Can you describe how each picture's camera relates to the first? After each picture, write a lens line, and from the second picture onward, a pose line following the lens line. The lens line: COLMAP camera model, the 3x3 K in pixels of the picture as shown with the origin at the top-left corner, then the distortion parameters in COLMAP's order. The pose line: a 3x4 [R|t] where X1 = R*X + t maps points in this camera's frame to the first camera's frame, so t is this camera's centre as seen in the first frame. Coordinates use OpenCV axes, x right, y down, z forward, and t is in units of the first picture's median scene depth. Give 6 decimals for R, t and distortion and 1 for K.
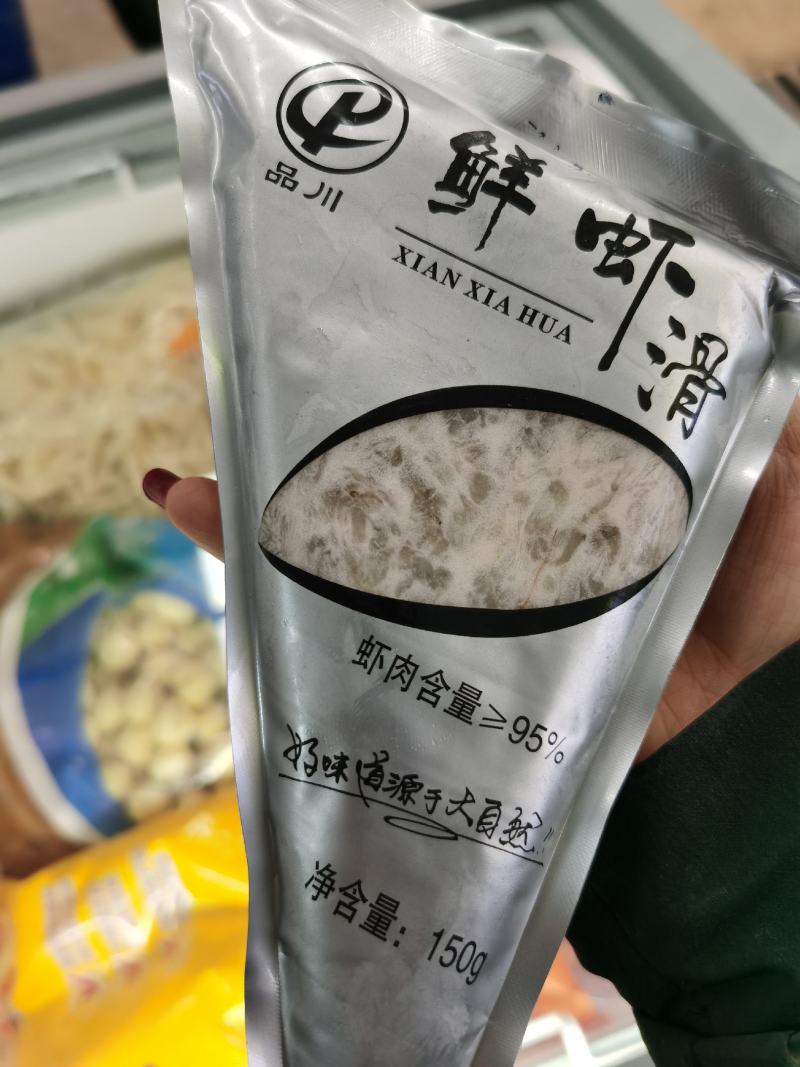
lens RADIAL K [[855.5, 0, 400.0], [0, 855.5, 533.5], [0, 0, 1]] dist [-0.041052, 0.115082]
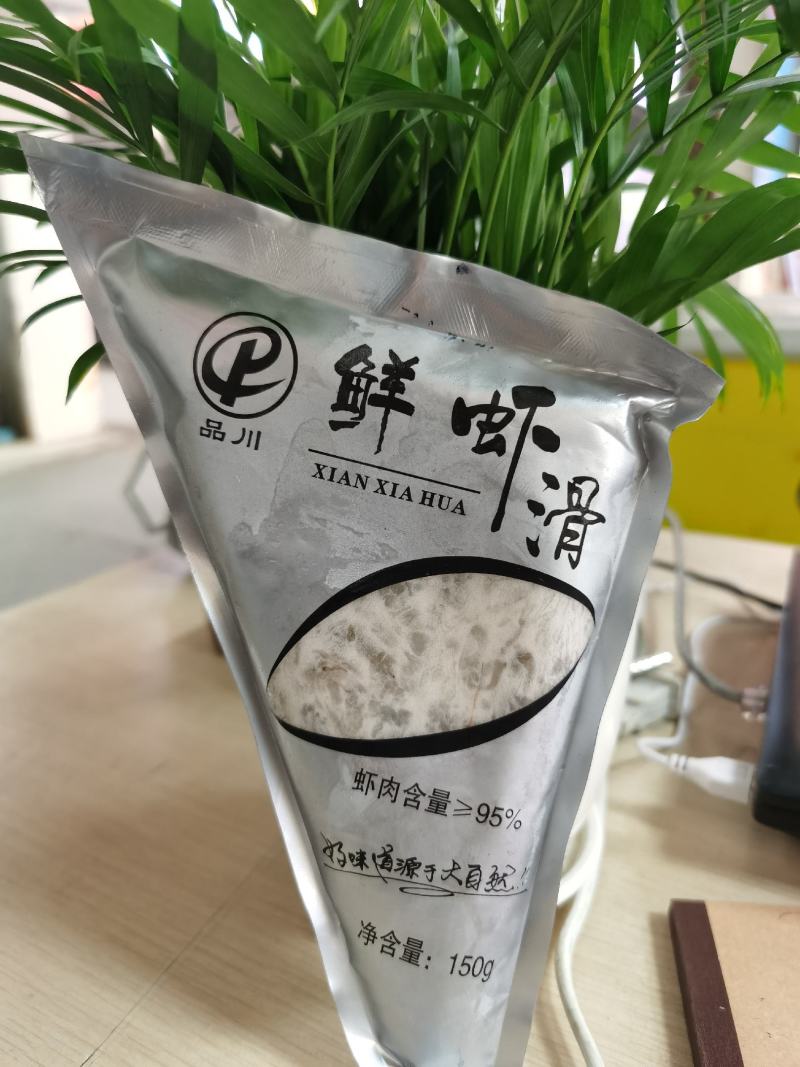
lens RADIAL K [[855.5, 0, 400.0], [0, 855.5, 533.5], [0, 0, 1]] dist [-0.041052, 0.115082]
pose [[0.966209, -0.202916, -0.158948, 0.307082], [0.231518, 0.954274, 0.189103, -0.464602], [0.113308, -0.219512, 0.969008, -0.221710]]
